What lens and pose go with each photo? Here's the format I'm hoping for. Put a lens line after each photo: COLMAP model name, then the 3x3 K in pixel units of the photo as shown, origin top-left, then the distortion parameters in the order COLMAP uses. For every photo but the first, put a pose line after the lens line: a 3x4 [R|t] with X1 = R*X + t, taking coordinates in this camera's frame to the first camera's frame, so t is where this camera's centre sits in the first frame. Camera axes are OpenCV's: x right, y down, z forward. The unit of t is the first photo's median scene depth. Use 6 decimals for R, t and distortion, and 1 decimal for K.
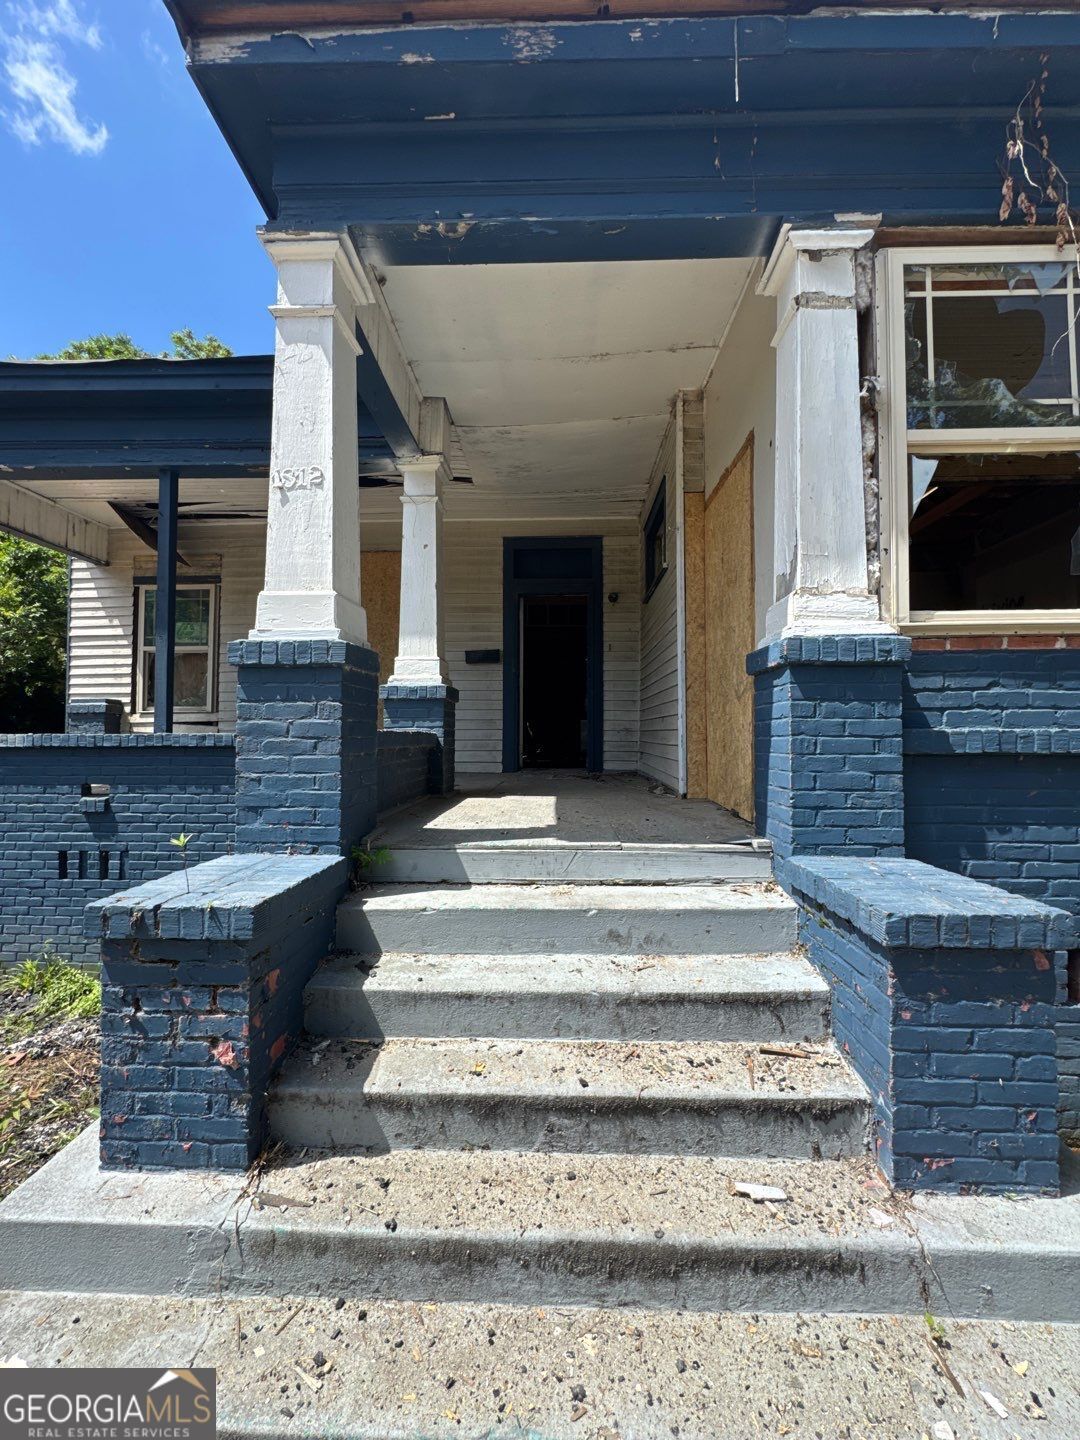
lens RADIAL K [[575.1, 0, 541.9], [0, 575.1, 719.2], [0, 0, 1]] dist [-0.003247, 0.000545]
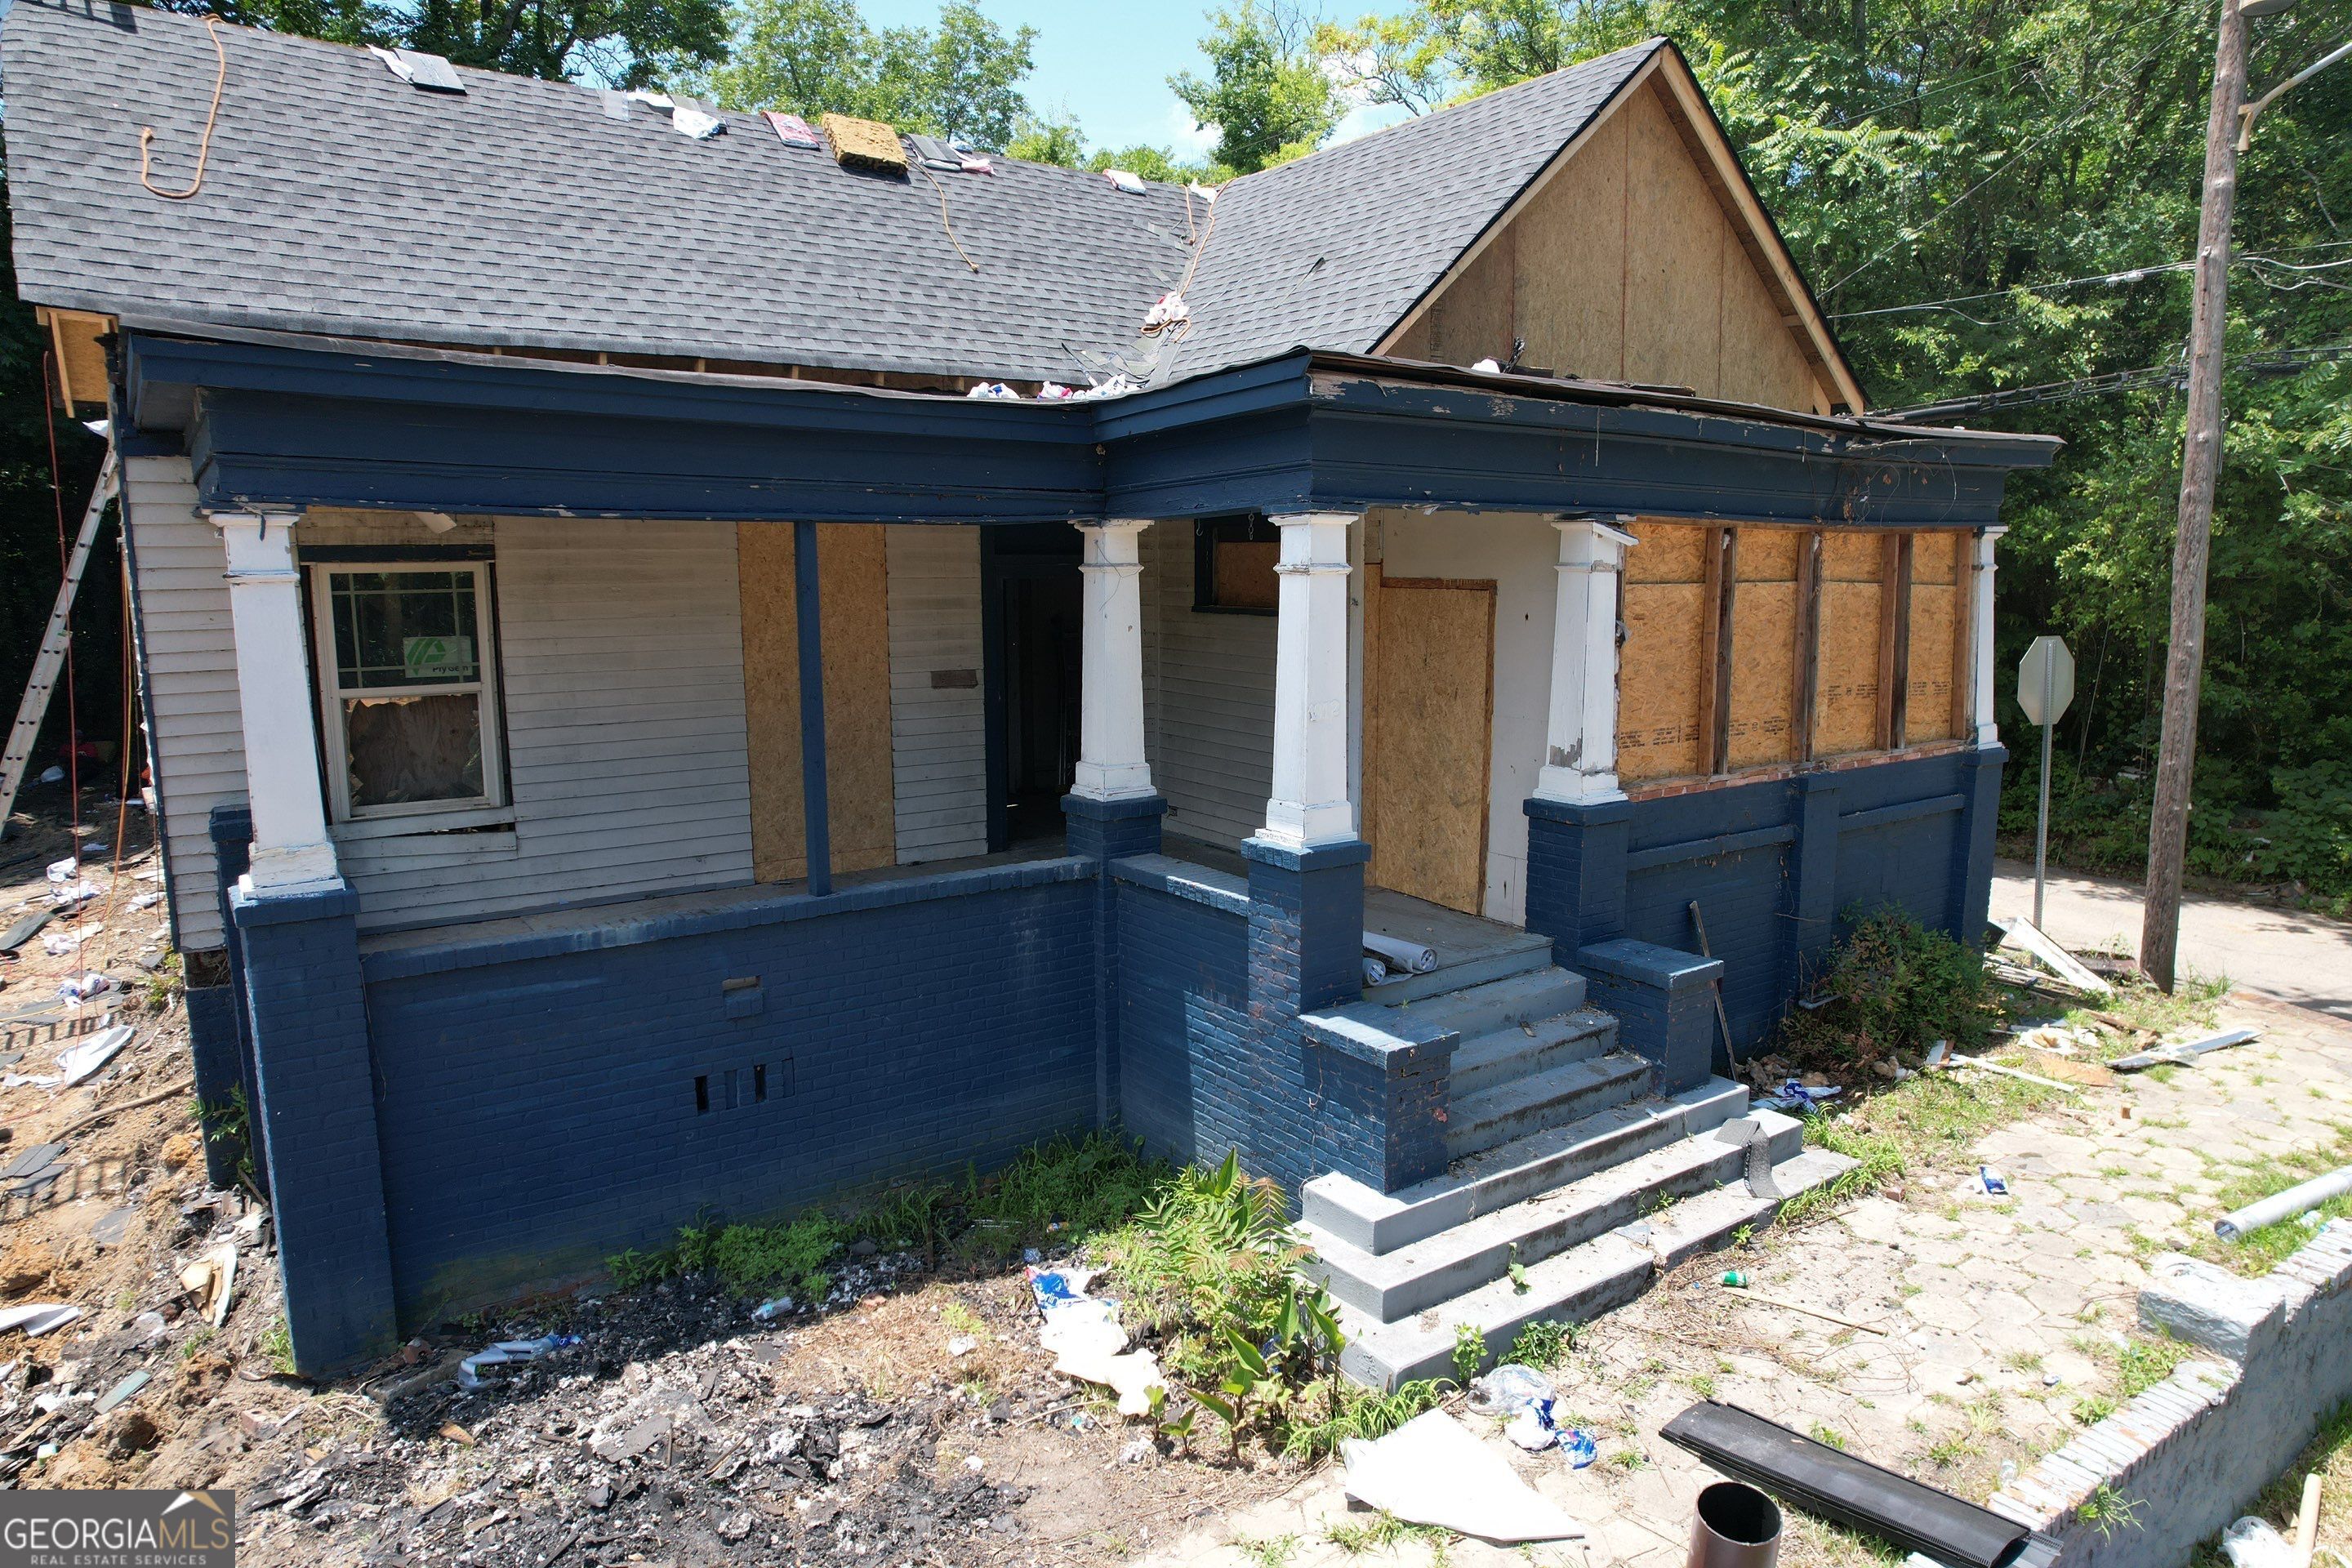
lens RADIAL K [[1490.3, 0, 1182.2], [0, 1490.3, 786.3], [0, 0, 1]] dist [-0.034233, 0.011093]
pose [[0.792128, -0.092975, 0.603232, -2.723236], [-0.017530, 0.984457, 0.174752, -0.852970], [-0.610103, -0.149000, 0.778186, -1.371021]]
